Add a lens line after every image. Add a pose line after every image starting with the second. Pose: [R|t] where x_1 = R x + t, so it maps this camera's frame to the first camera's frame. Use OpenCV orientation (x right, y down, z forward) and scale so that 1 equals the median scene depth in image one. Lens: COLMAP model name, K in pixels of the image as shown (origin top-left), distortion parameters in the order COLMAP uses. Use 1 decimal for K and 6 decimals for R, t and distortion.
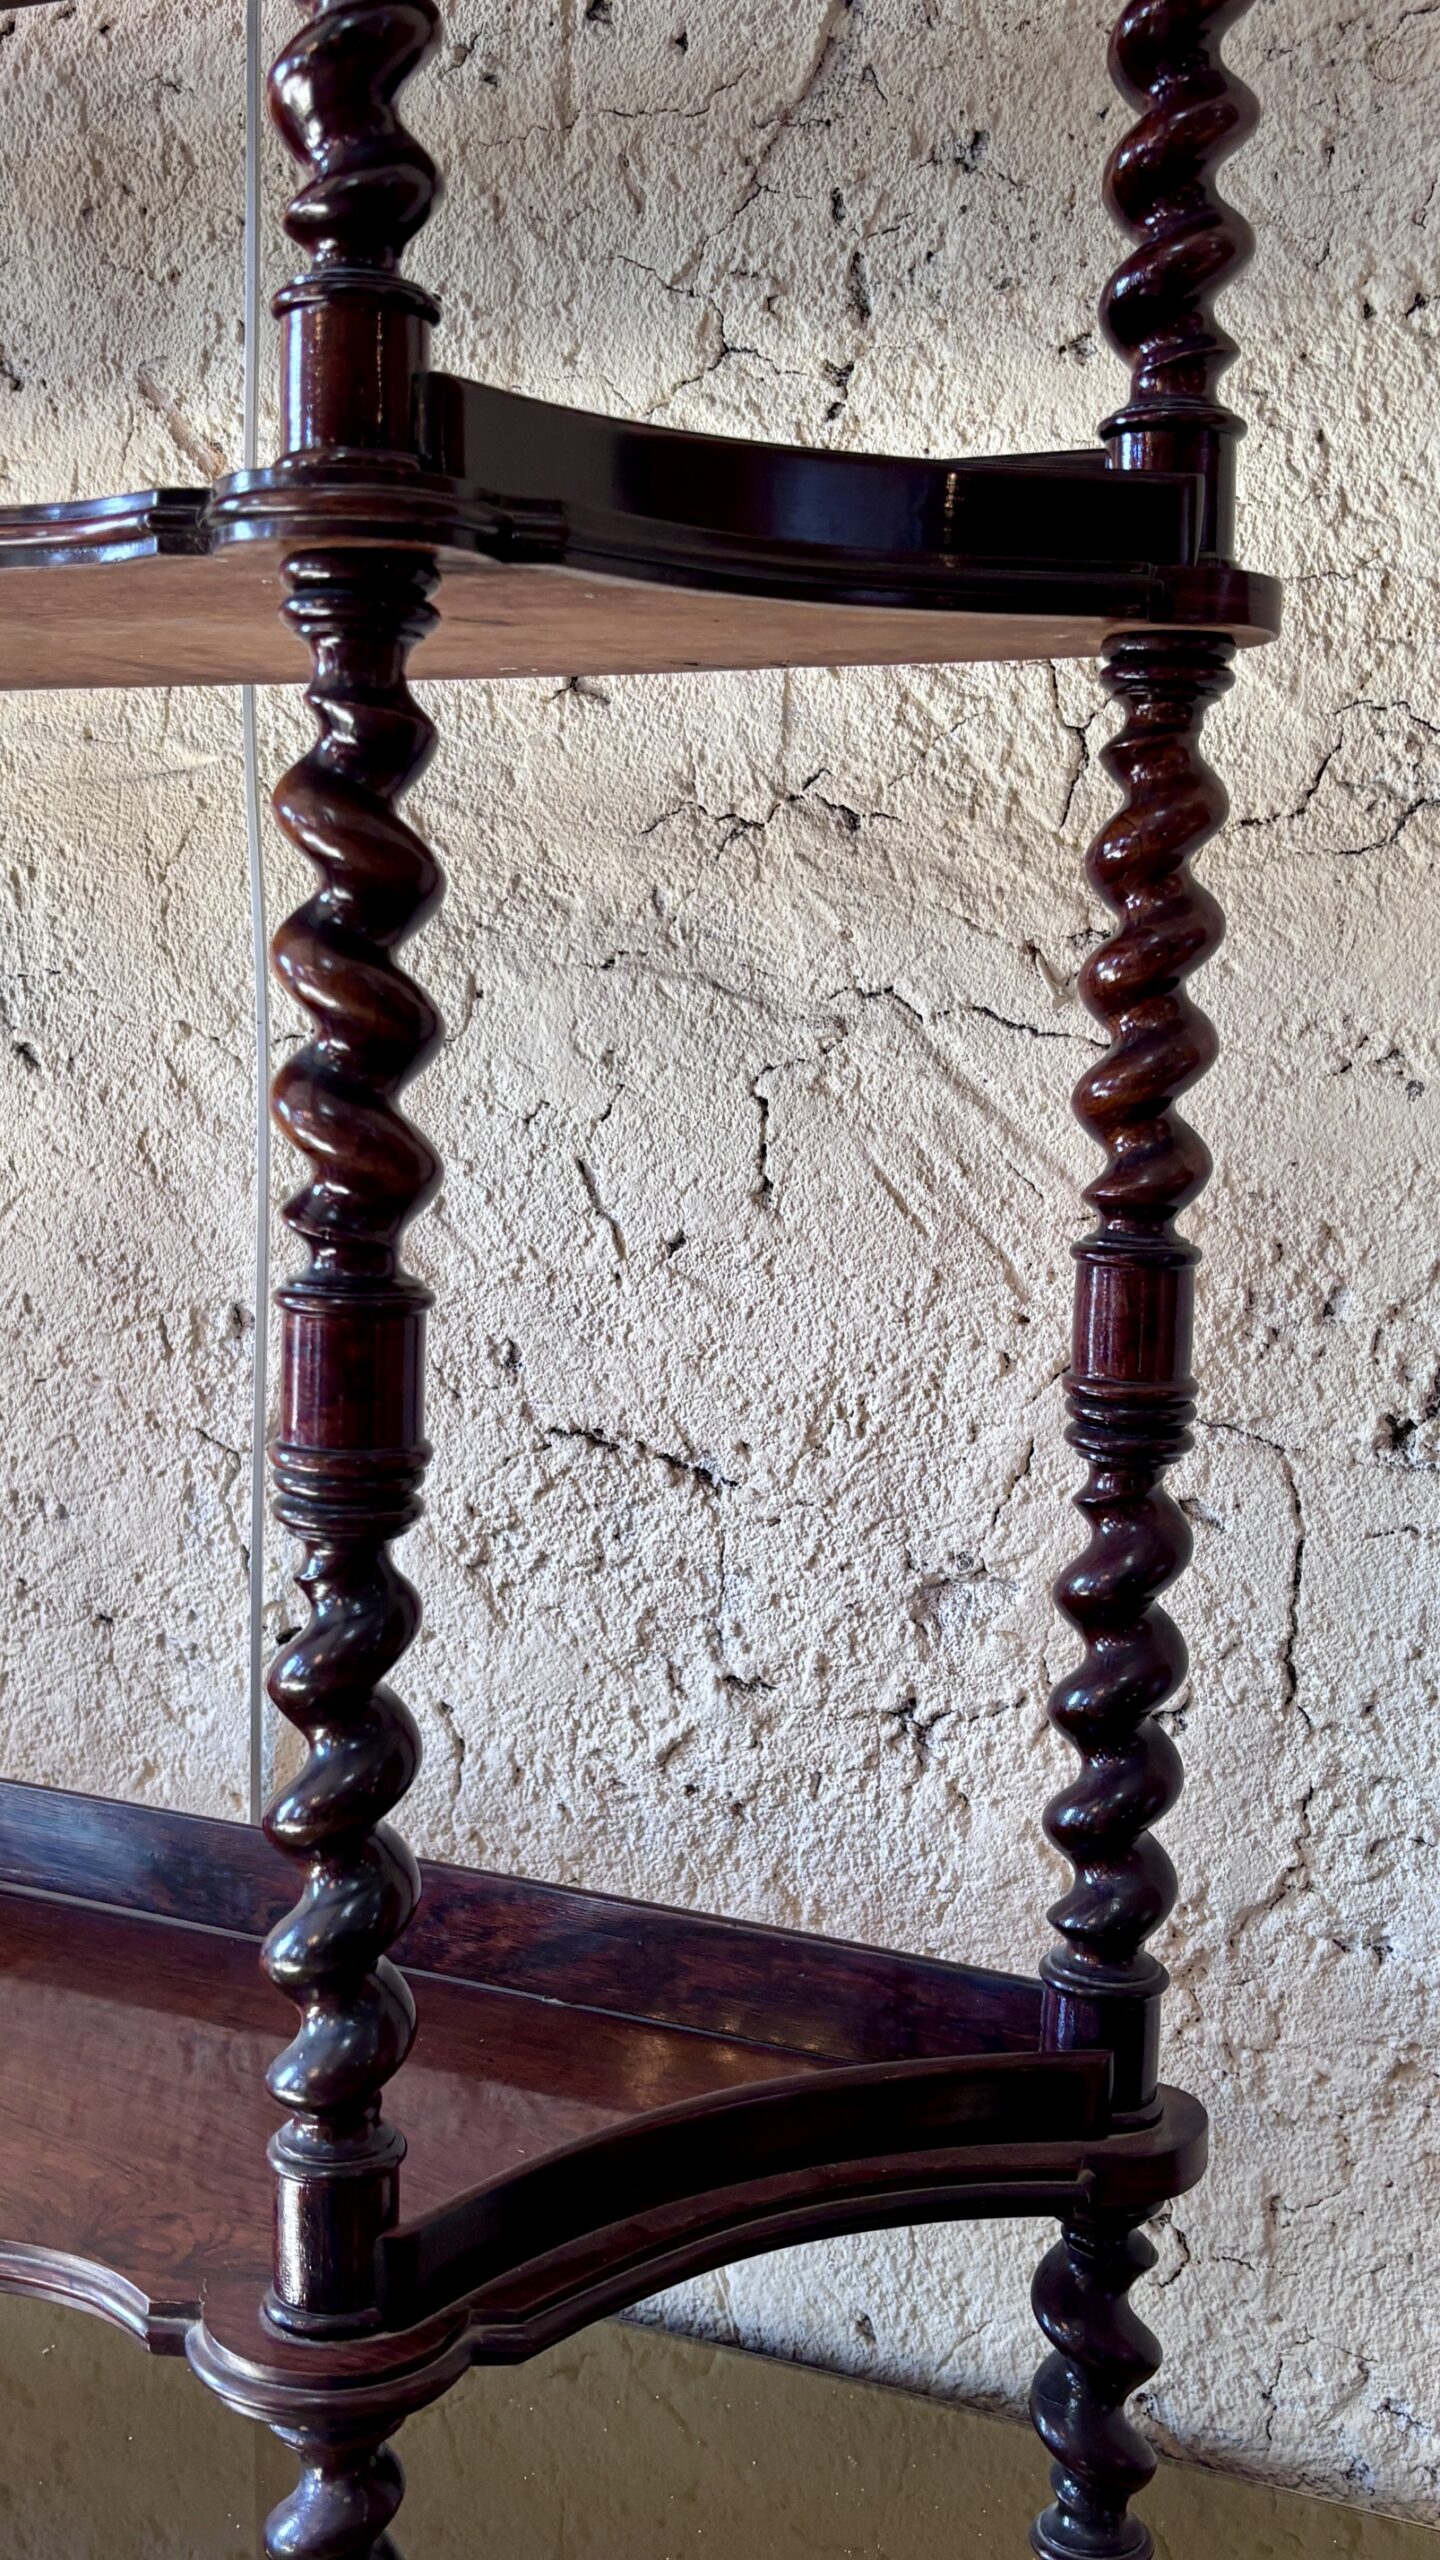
lens RADIAL K [[2585.9, 0, 728.5], [0, 2585.9, 1304.6], [0, 0, 1]] dist [0.034310, 0.000000]
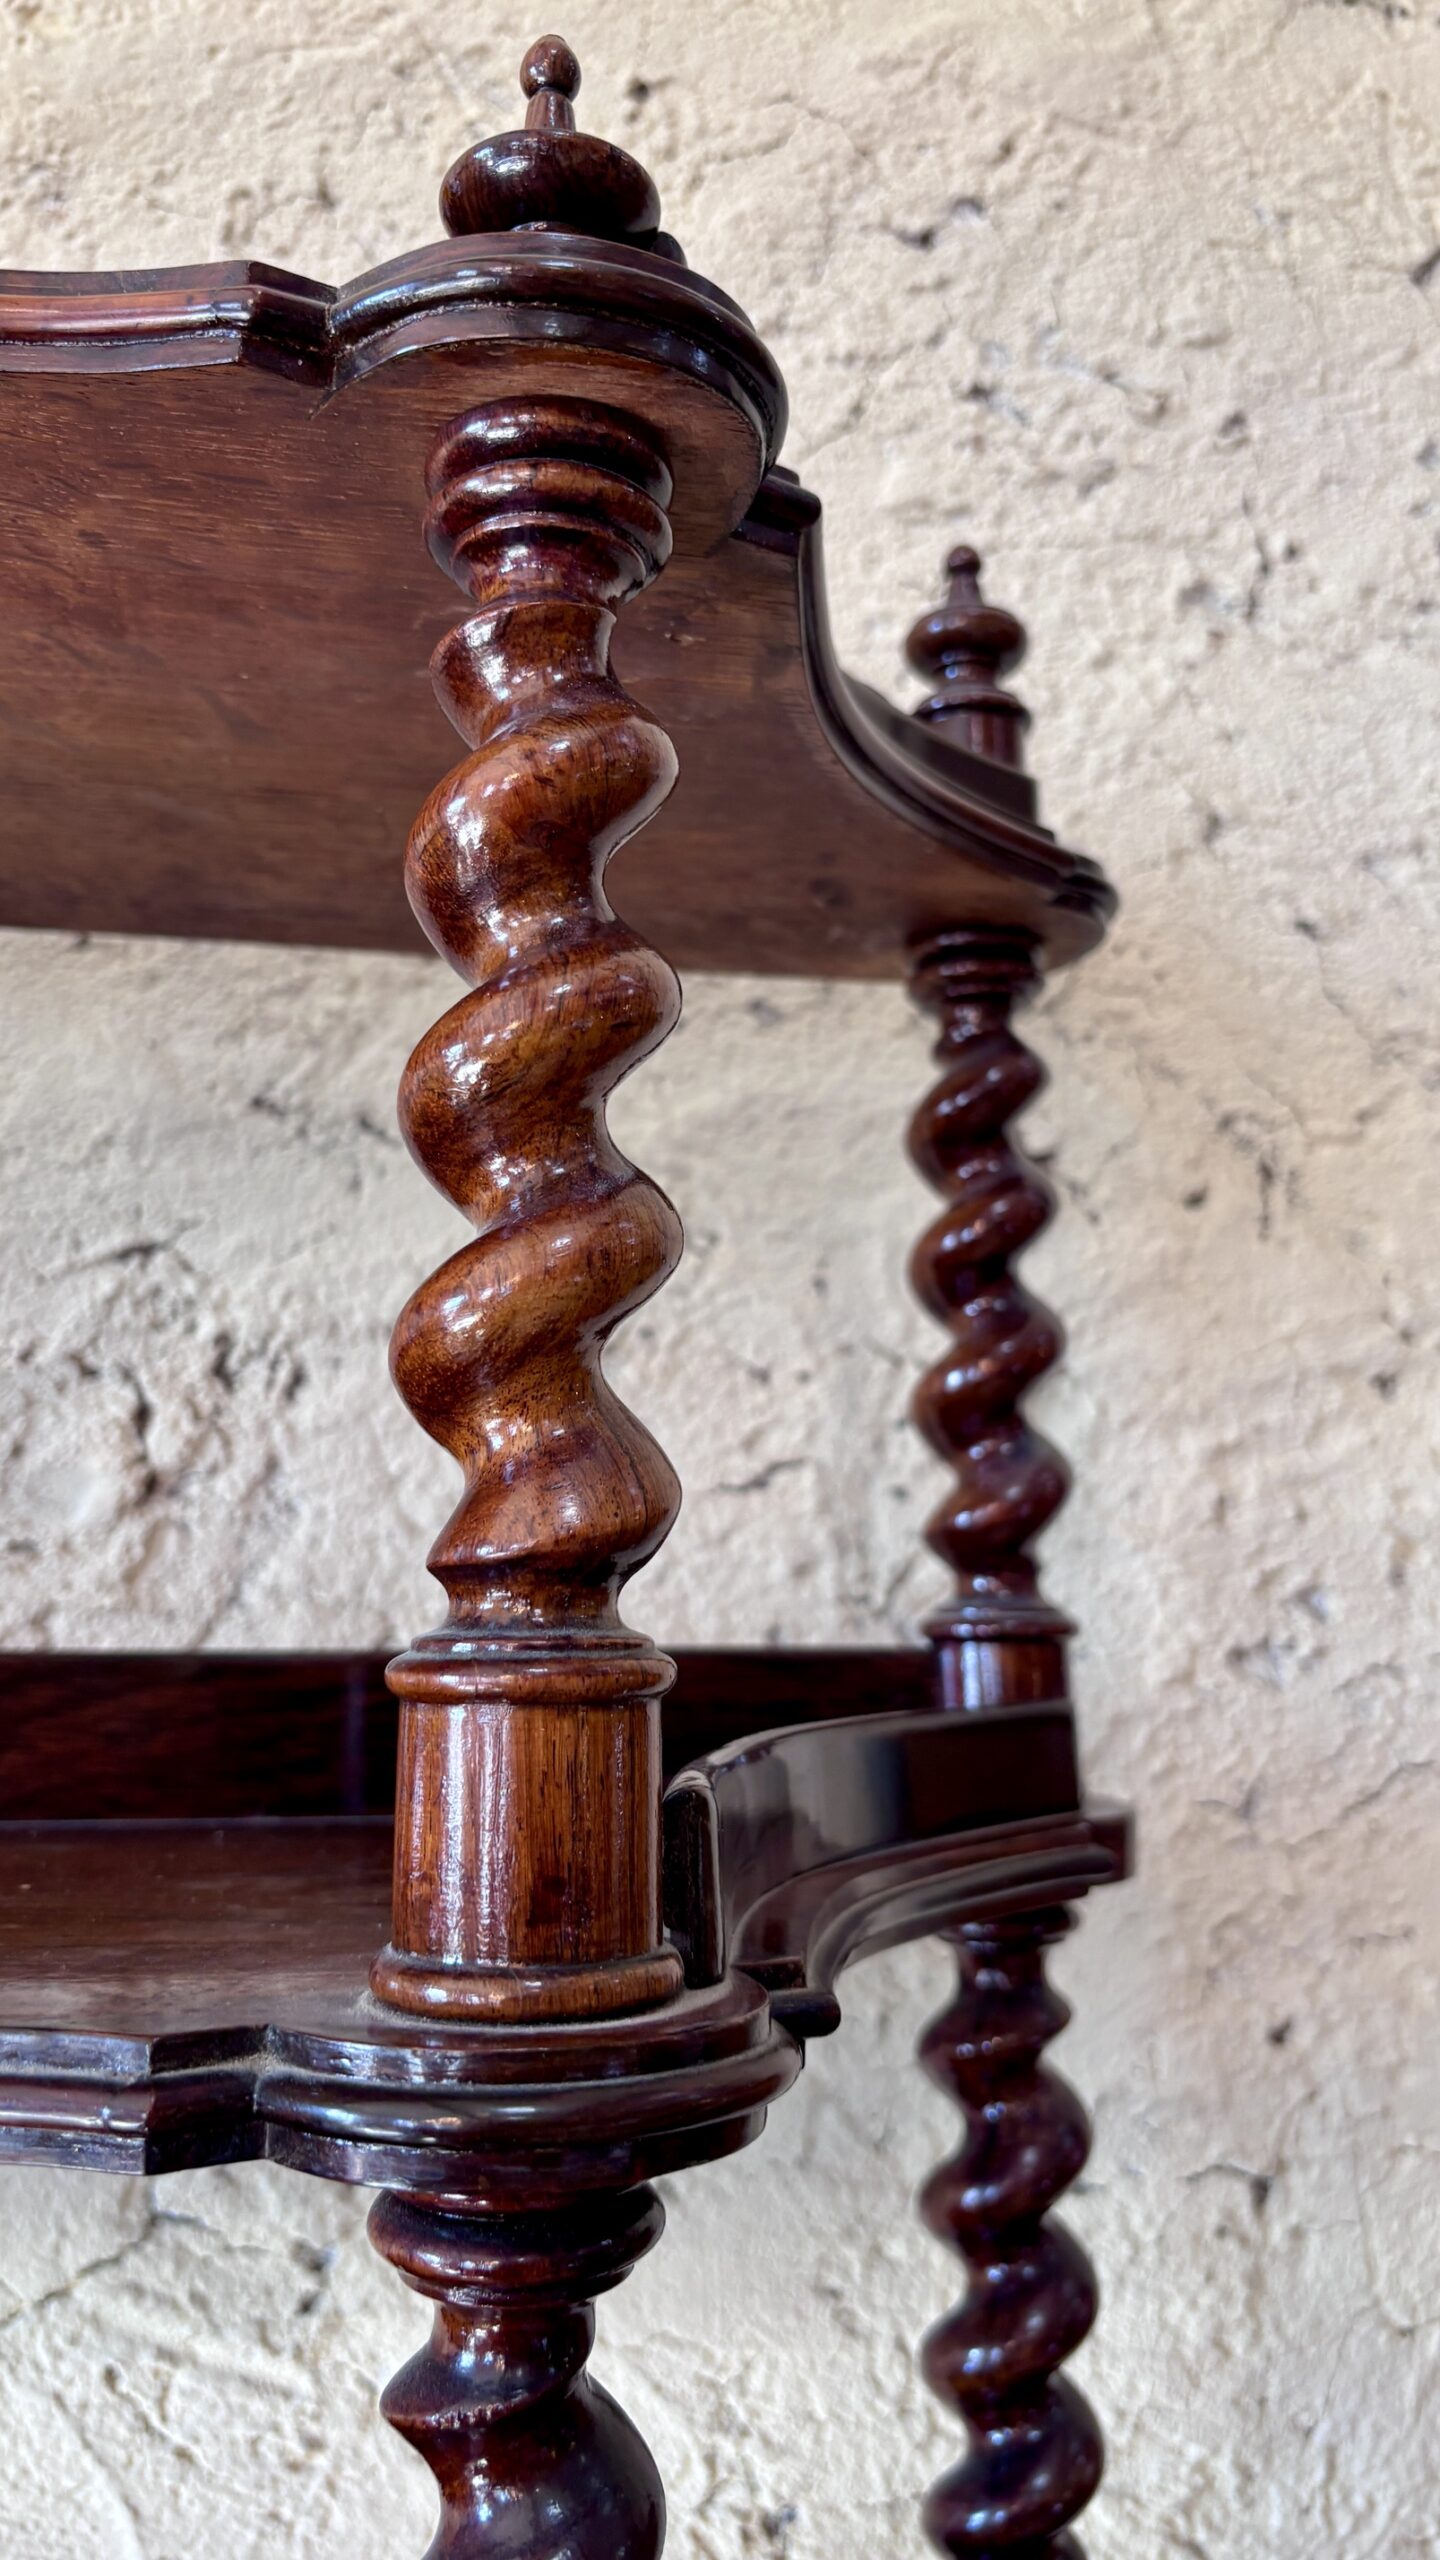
lens RADIAL K [[1939.7, 0, 693.4], [0, 1939.7, 1274.7], [0, 0, 1]] dist [0.007335, -0.023480]
pose [[0.814678, 0.071588, 0.575479, -0.213768], [0.091098, 0.964232, -0.248912, -0.454454], [-0.572714, 0.255208, 0.779017, 0.353899]]
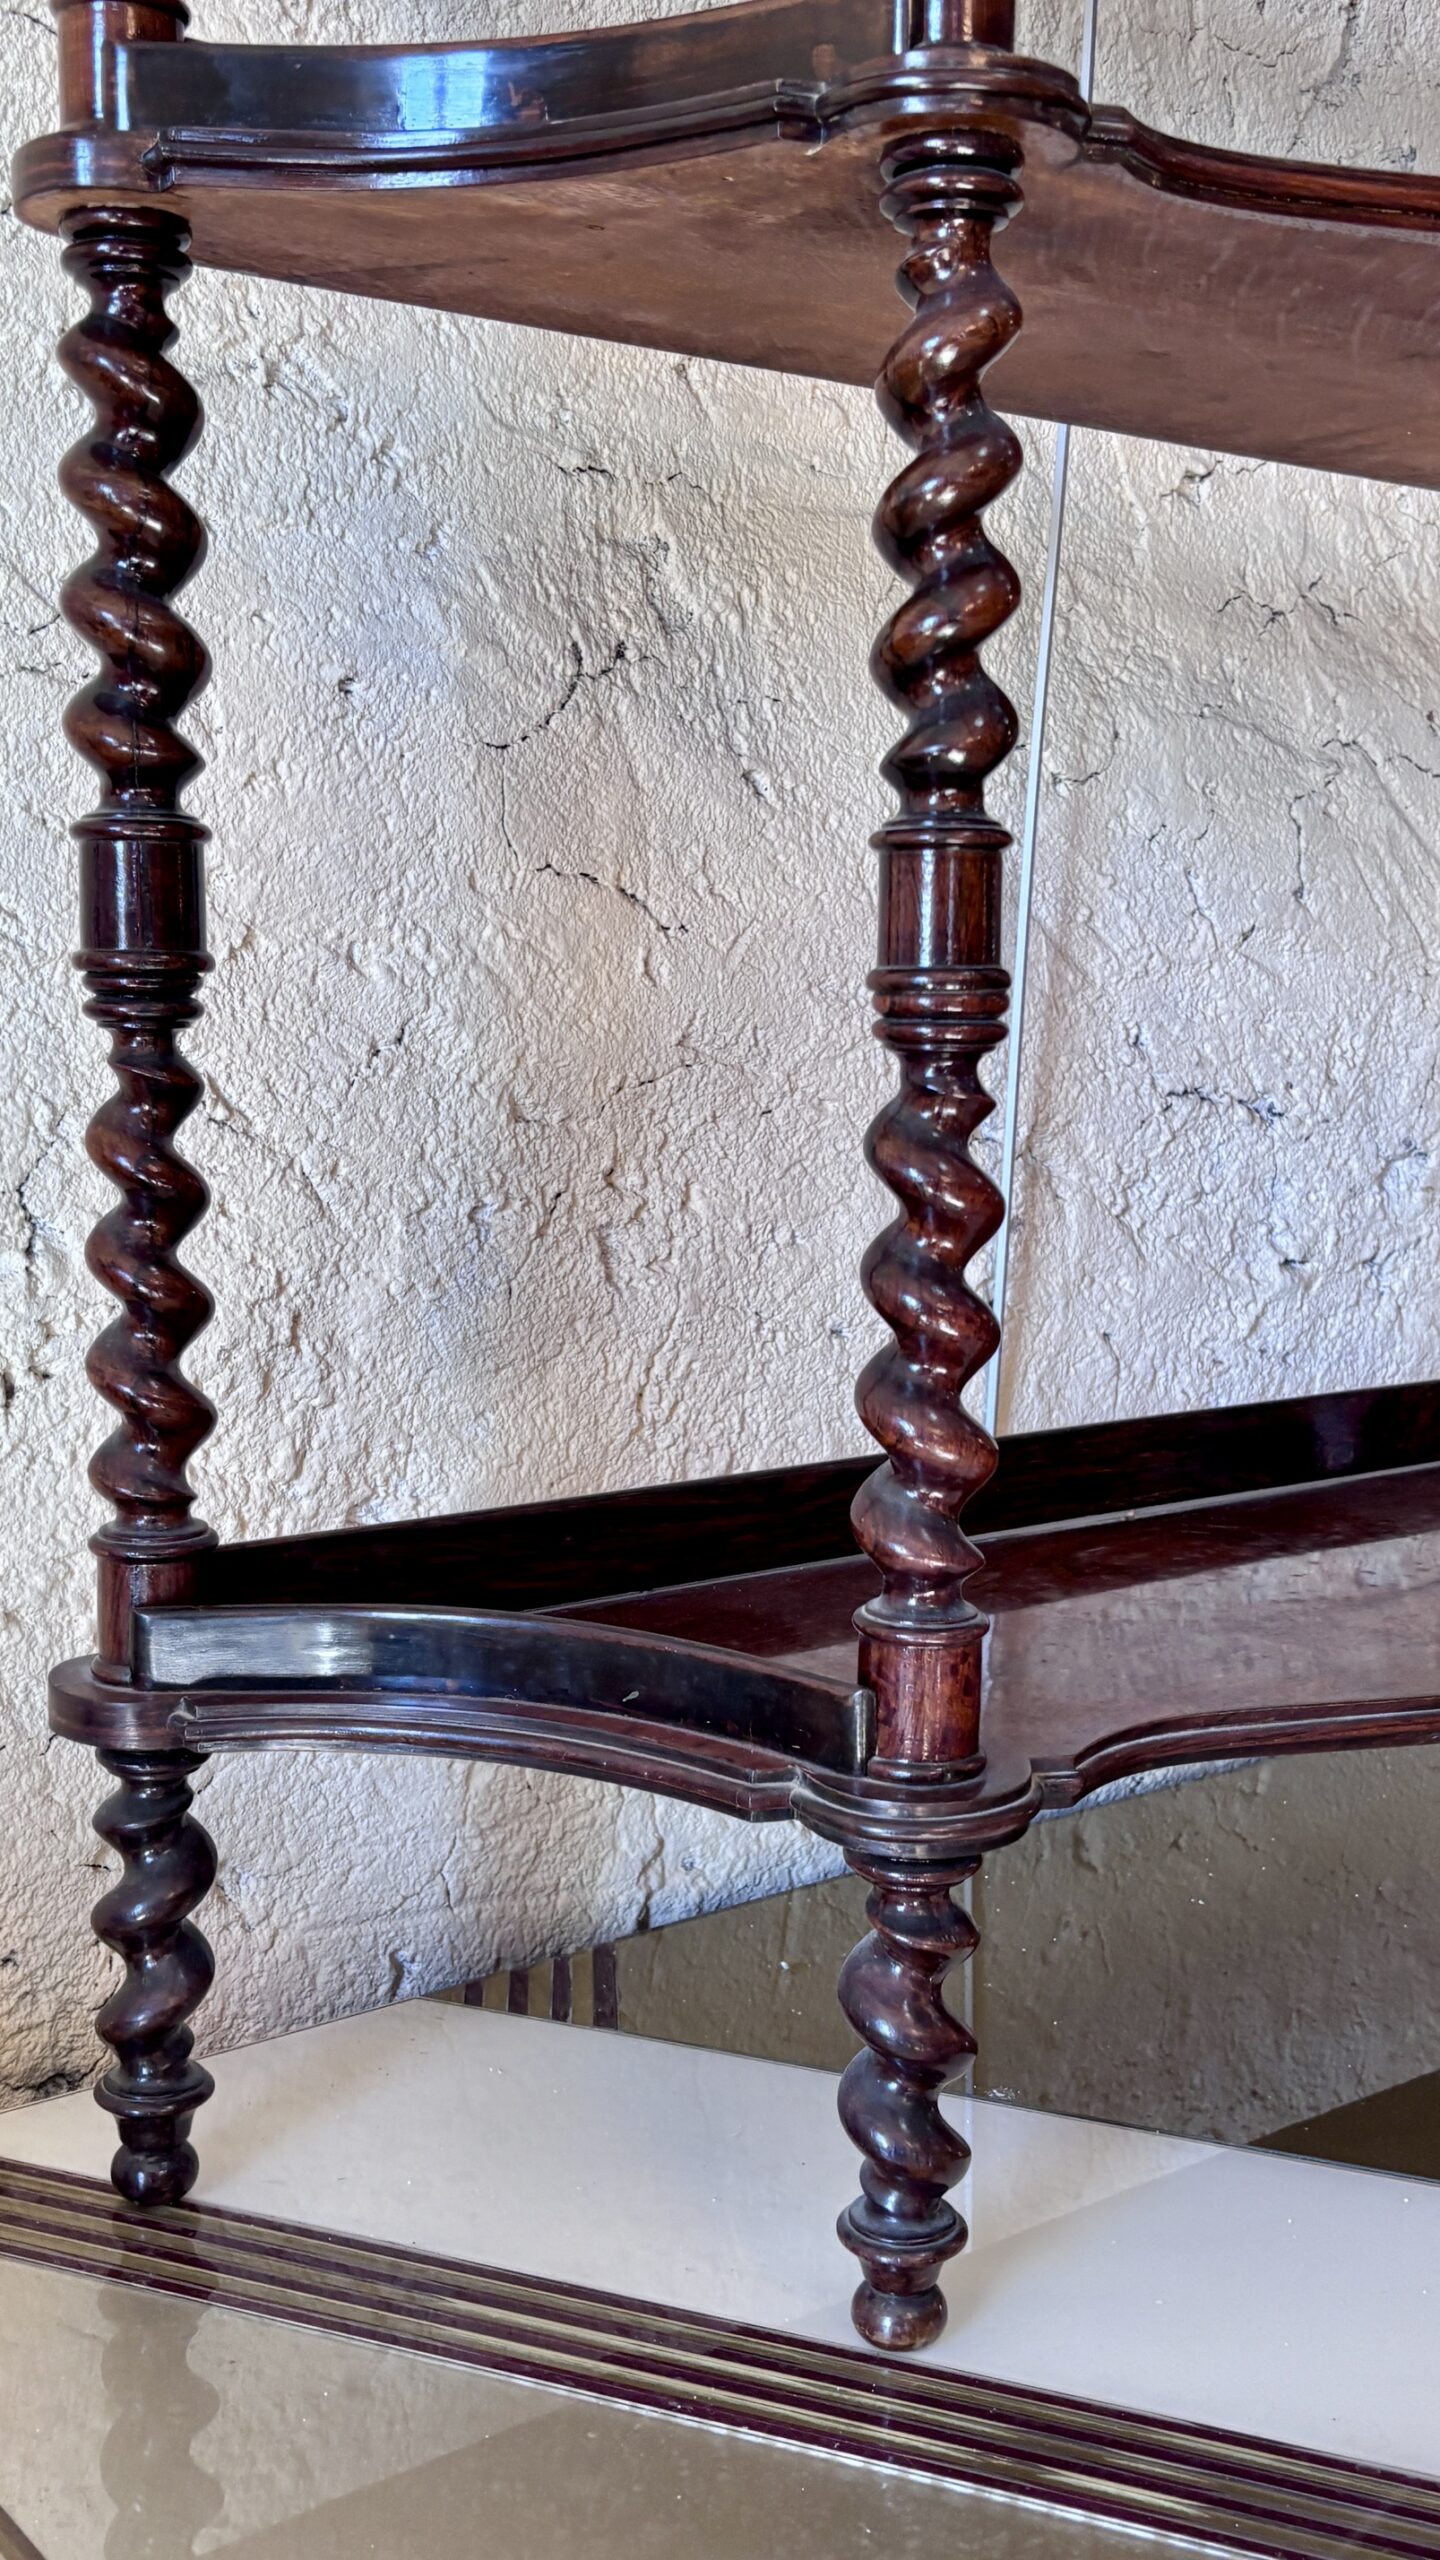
lens RADIAL K [[2585.9, 0, 704.9], [0, 2585.9, 1301.7], [0, 0, 1]] dist [0.034310, 0.000000]
pose [[0.480410, -0.131706, 0.867098, -1.291110], [0.114993, 0.989584, 0.086600, 0.014186], [-0.869473, 0.058107, 0.490551, 0.594983]]
